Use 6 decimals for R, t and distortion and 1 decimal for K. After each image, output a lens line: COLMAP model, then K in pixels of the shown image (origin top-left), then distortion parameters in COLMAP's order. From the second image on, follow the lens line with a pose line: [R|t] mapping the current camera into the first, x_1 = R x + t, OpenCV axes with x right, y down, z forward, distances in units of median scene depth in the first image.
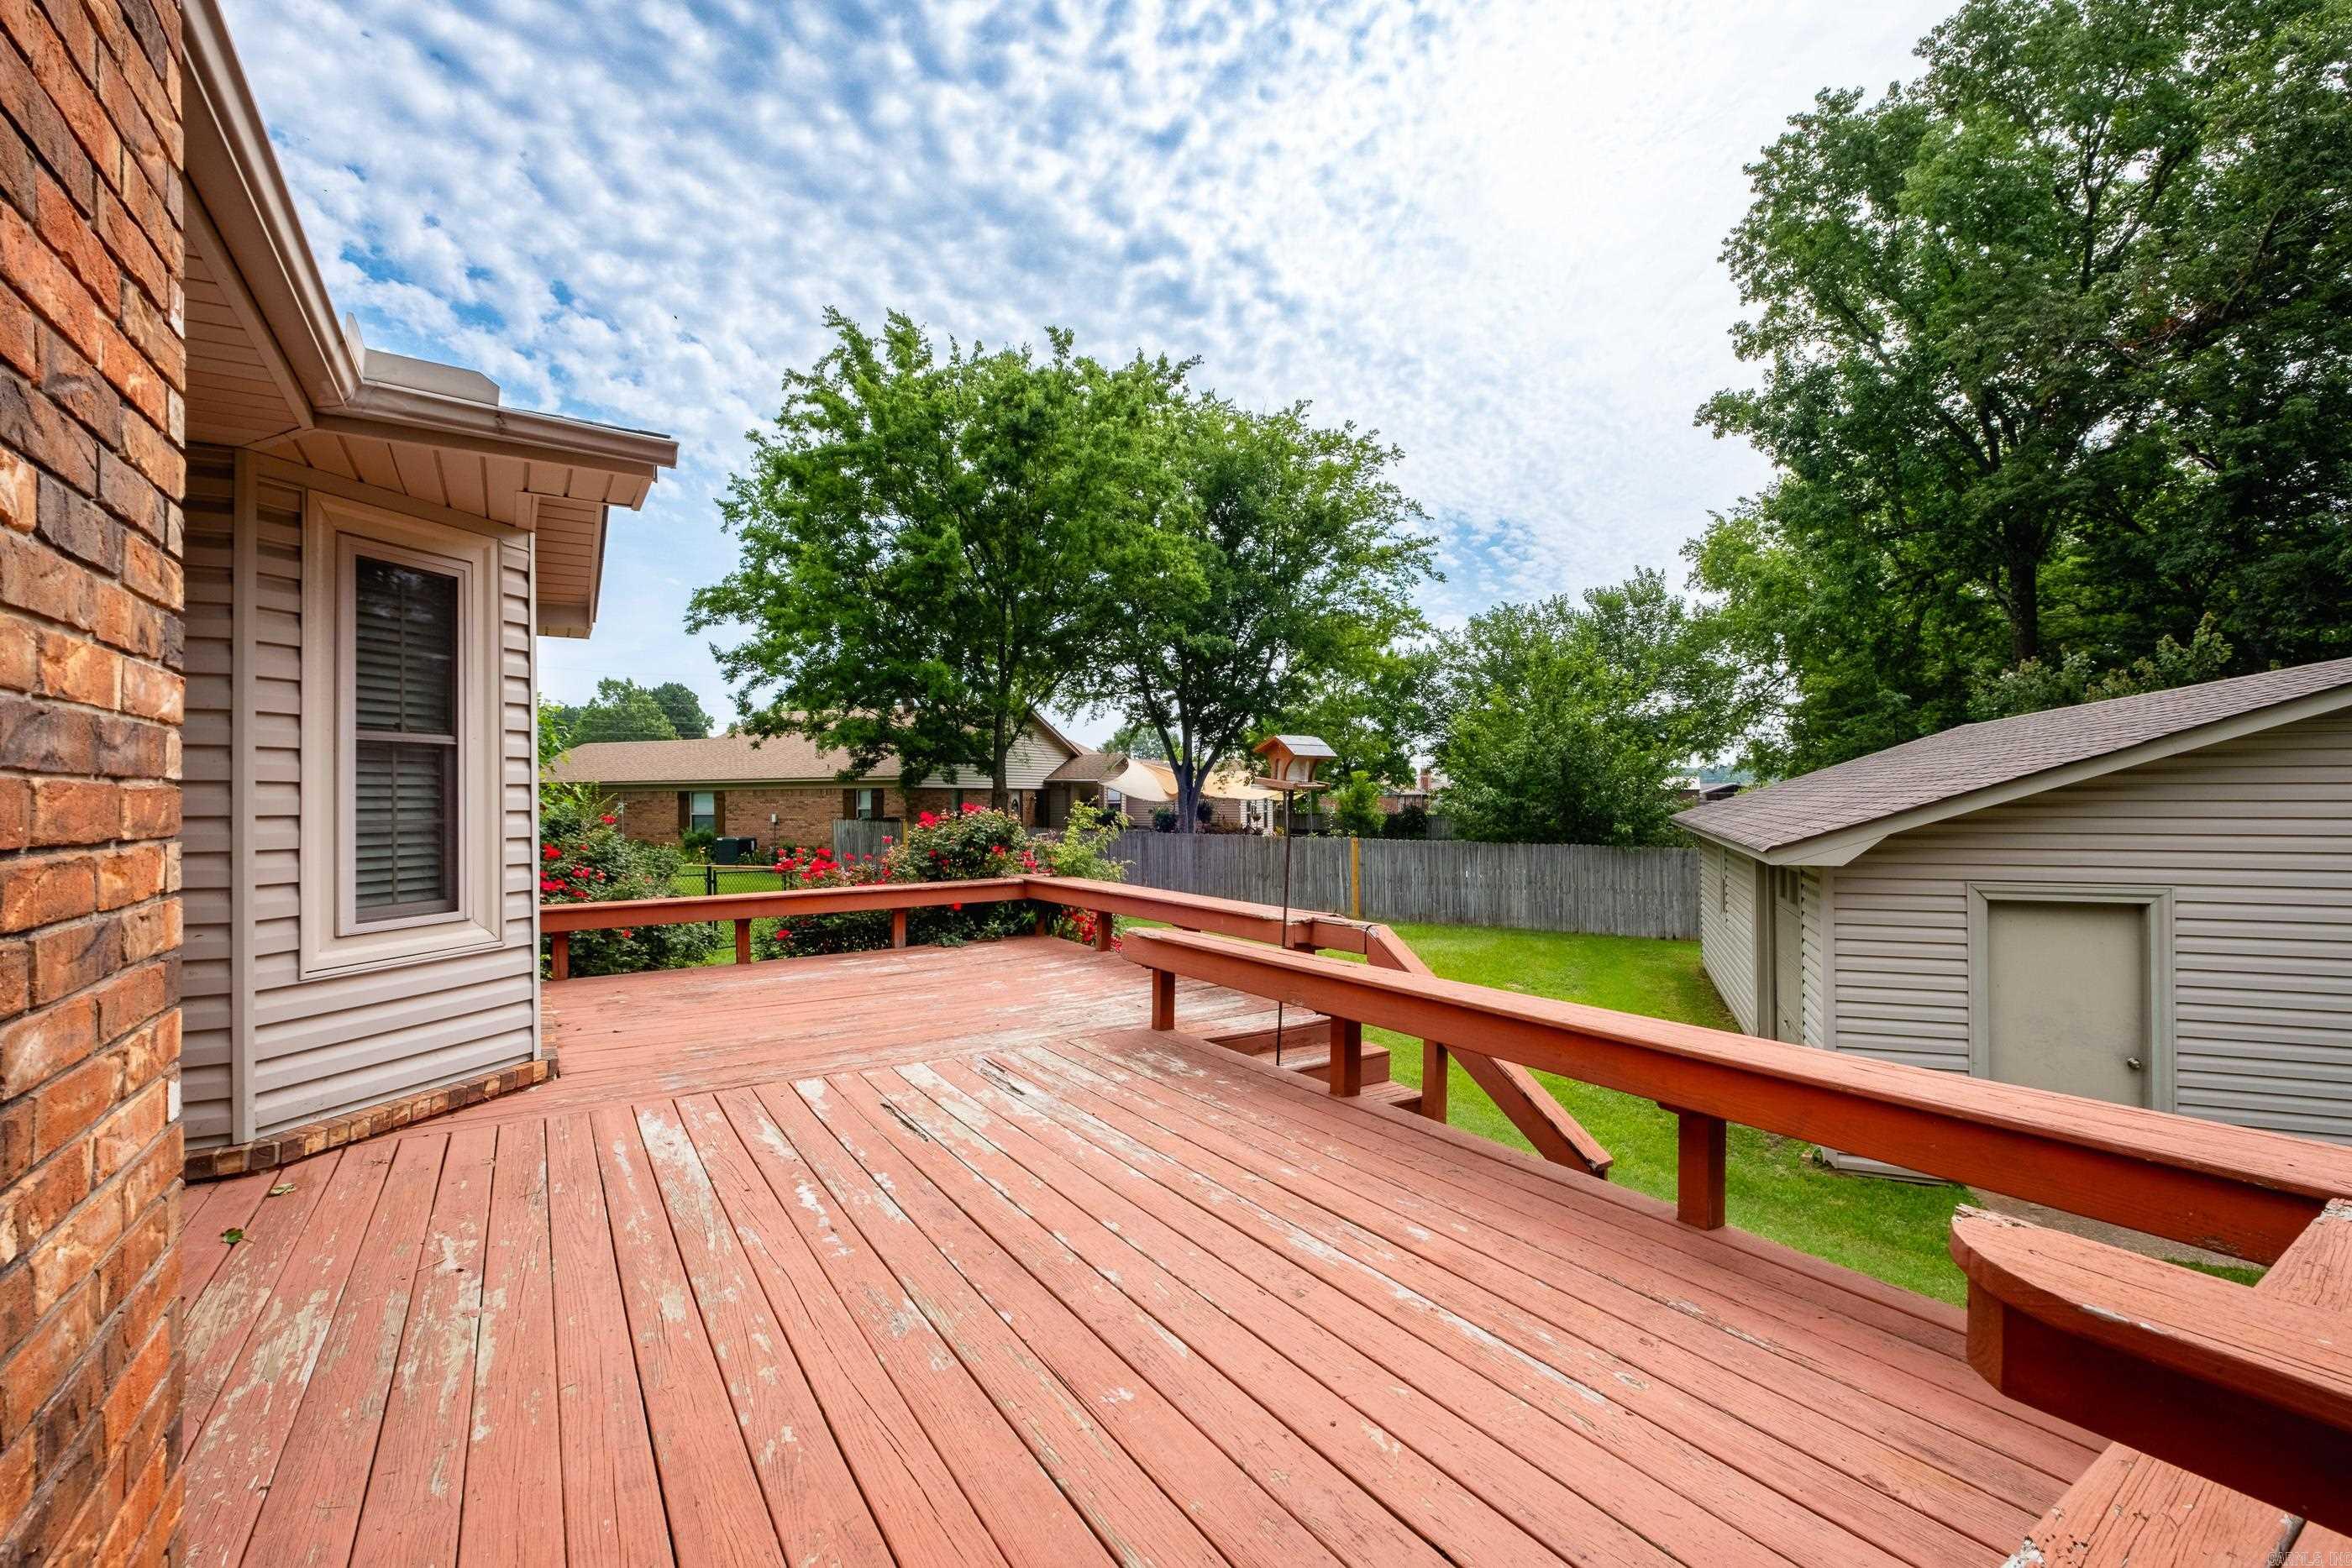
lens RADIAL K [[1015.5, 0, 1172.6], [0, 1015.5, 792.5], [0, 0, 1]] dist [0.000322, -0.000090]
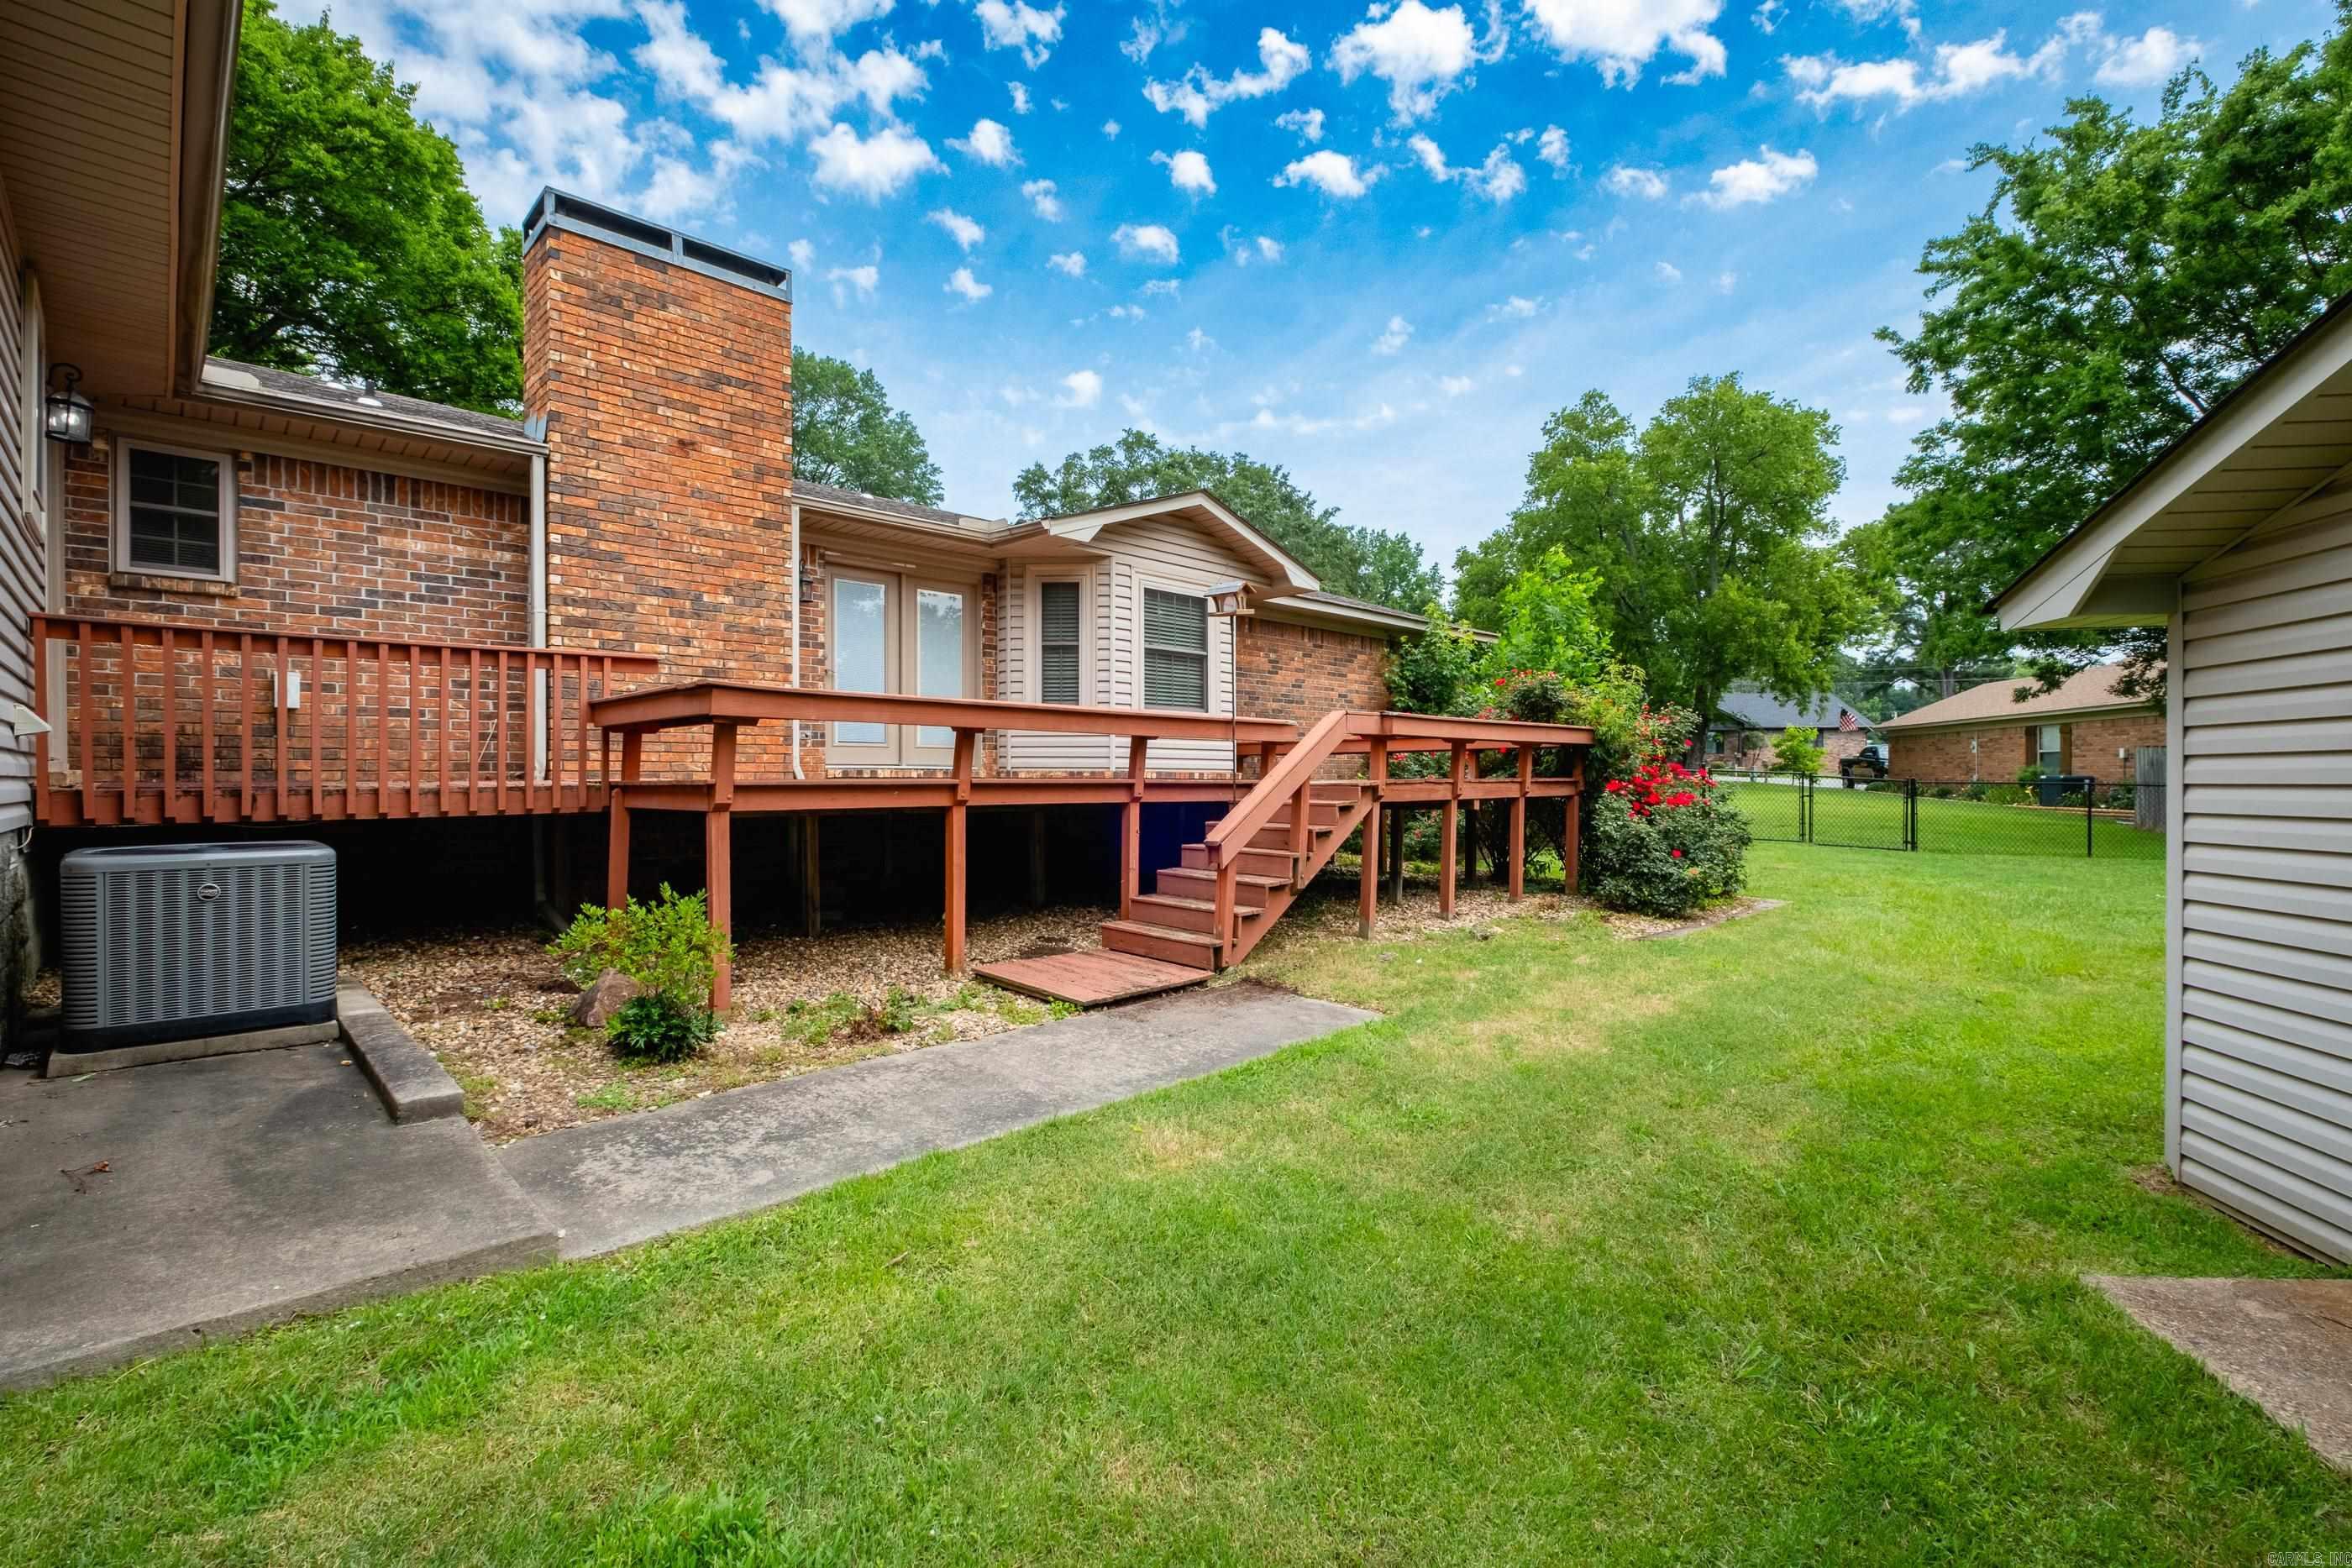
lens RADIAL K [[1019.2, 0, 1169.8], [0, 1019.2, 780.2], [0, 0, 1]] dist [0.000092, -0.000595]
pose [[0.184719, 0.012719, -0.982709, 2.022056], [0.000092, 0.999916, 0.012959, 0.279821], [0.982791, -0.002484, 0.184702, 0.800389]]
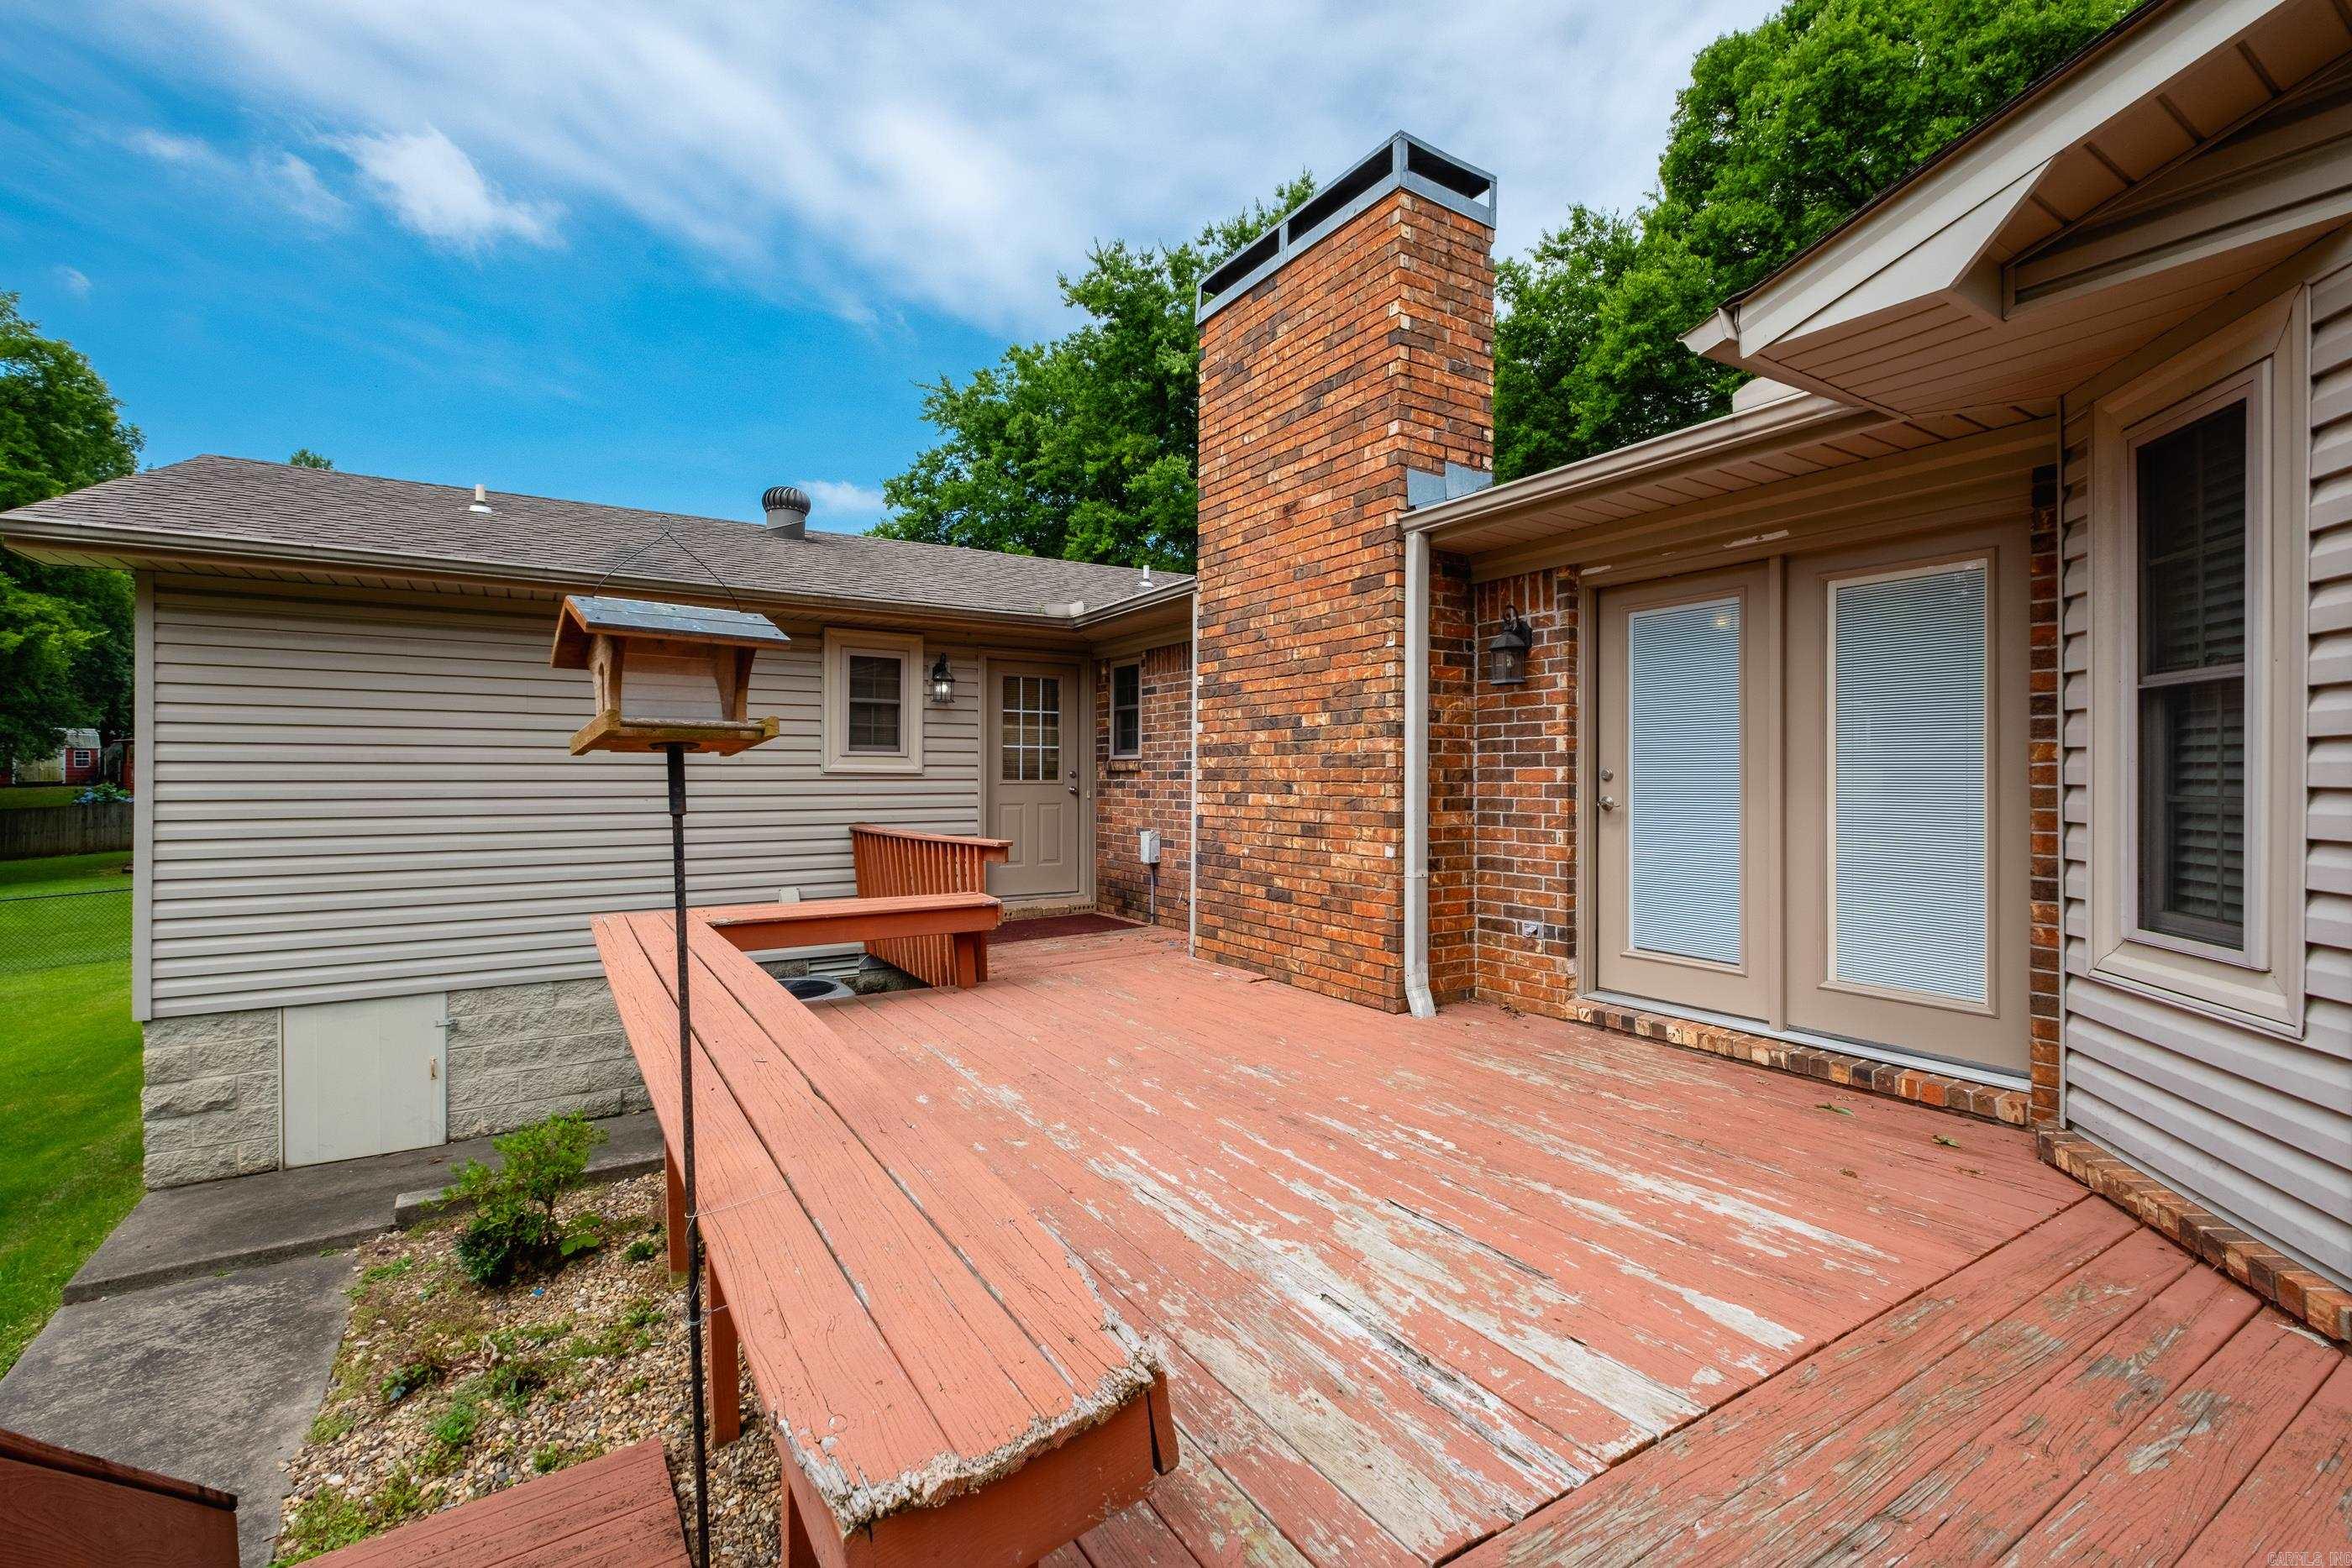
lens RADIAL K [[1019.2, 0, 1169.8], [0, 1019.2, 780.2], [0, 0, 1]] dist [0.000092, -0.000595]
pose [[-0.999886, 0.009540, 0.011745, -0.076569], [0.009530, 0.999954, -0.000983, 0.010559], [-0.011753, -0.000871, -0.999931, 1.704526]]
